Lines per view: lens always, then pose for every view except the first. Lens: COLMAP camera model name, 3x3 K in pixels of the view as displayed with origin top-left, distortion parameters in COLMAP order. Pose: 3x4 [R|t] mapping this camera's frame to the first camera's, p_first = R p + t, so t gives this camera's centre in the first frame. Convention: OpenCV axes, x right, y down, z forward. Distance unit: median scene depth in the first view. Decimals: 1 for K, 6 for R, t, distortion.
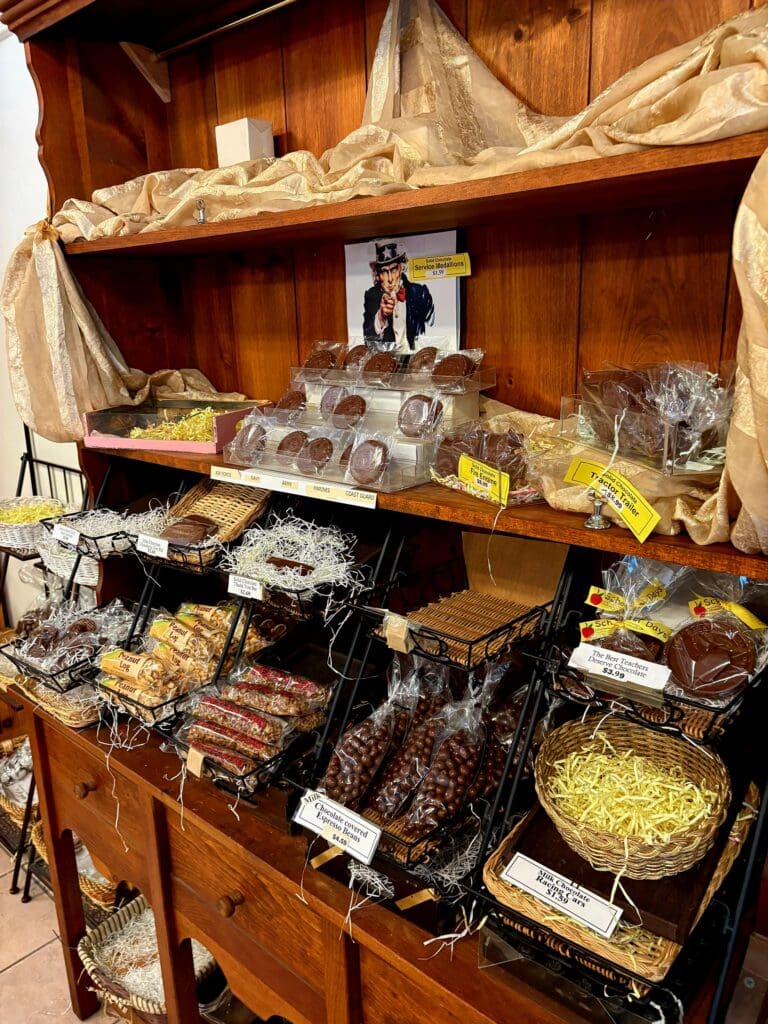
lens RADIAL K [[774.1, 0, 384.0], [0, 774.1, 512.0], [0, 0, 1]] dist [0.039660, -0.068676]
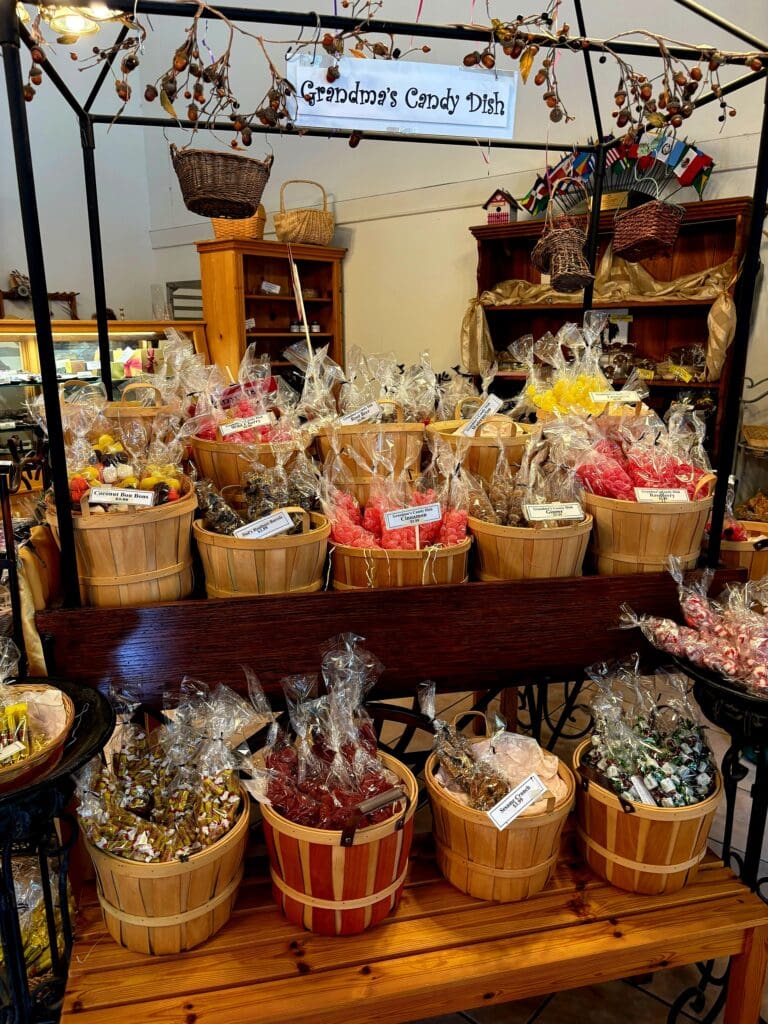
lens RADIAL K [[774.1, 0, 384.0], [0, 774.1, 512.0], [0, 0, 1]] dist [0.039660, -0.068676]
pose [[0.999288, 0.021696, 0.030861, -1.189684], [-0.020779, 0.999342, -0.029729, 0.734016], [-0.031486, 0.029067, 0.999081, -2.635737]]
